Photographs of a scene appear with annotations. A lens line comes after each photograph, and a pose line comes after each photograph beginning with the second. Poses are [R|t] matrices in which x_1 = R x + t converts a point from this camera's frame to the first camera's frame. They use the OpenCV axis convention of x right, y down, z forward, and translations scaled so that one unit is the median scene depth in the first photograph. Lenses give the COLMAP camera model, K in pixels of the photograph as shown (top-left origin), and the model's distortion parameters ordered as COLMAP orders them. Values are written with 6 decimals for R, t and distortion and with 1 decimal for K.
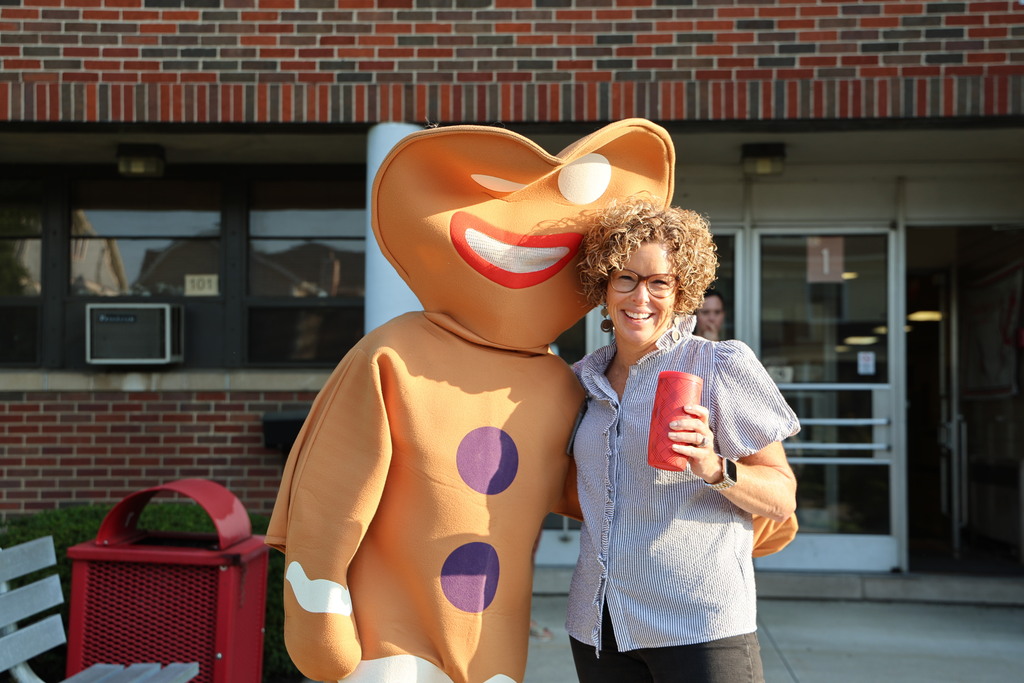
lens RADIAL K [[1590.6, 0, 512.0], [0, 1590.6, 341.5], [0, 0, 1]] dist [0.198197, 0.059346]
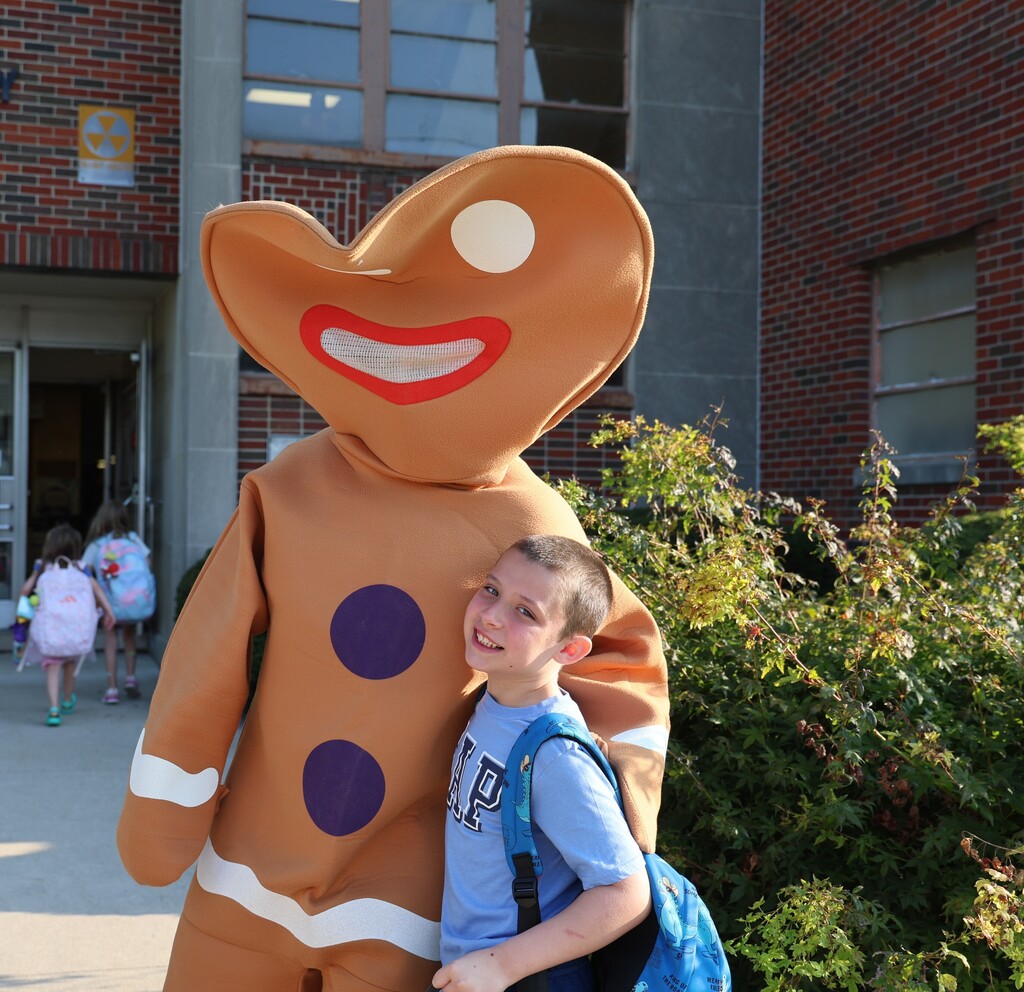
lens RADIAL K [[1606.7, 0, 488.4], [0, 1606.7, 497.7], [0, 0, 1]] dist [0.019433, 0.227940]
pose [[0.935348, 0.007415, 0.353651, 0.161588], [-0.020309, 0.999257, 0.032761, -0.005184], [-0.353146, -0.037825, 0.934803, -0.312765]]
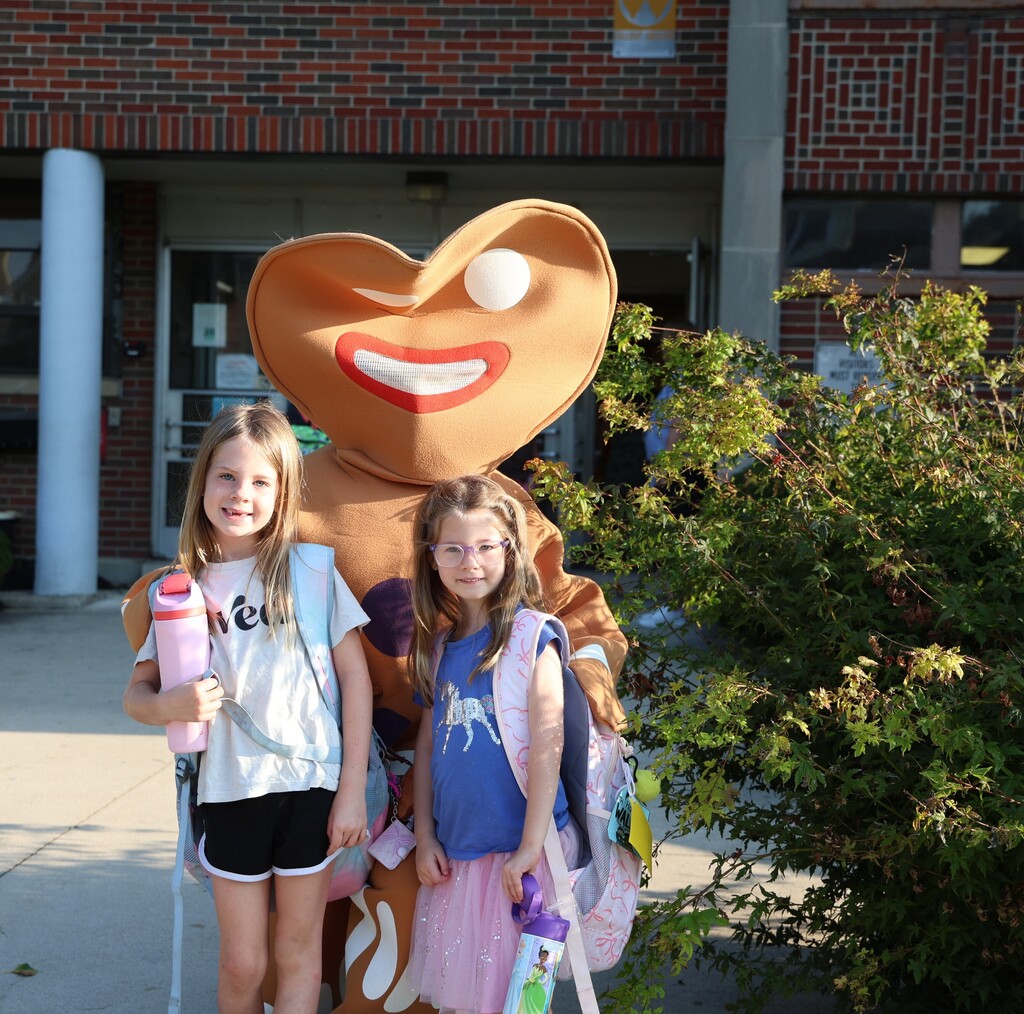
lens RADIAL K [[2047.2, 0, 512.0], [0, 2047.2, 507.0], [0, 0, 1]] dist [0.114954, 0.332896]
pose [[0.999746, 0.015588, -0.016300, 0.264244], [-0.014471, 0.997681, 0.066513, 0.011118], [0.017299, -0.066260, 0.997652, -0.442993]]
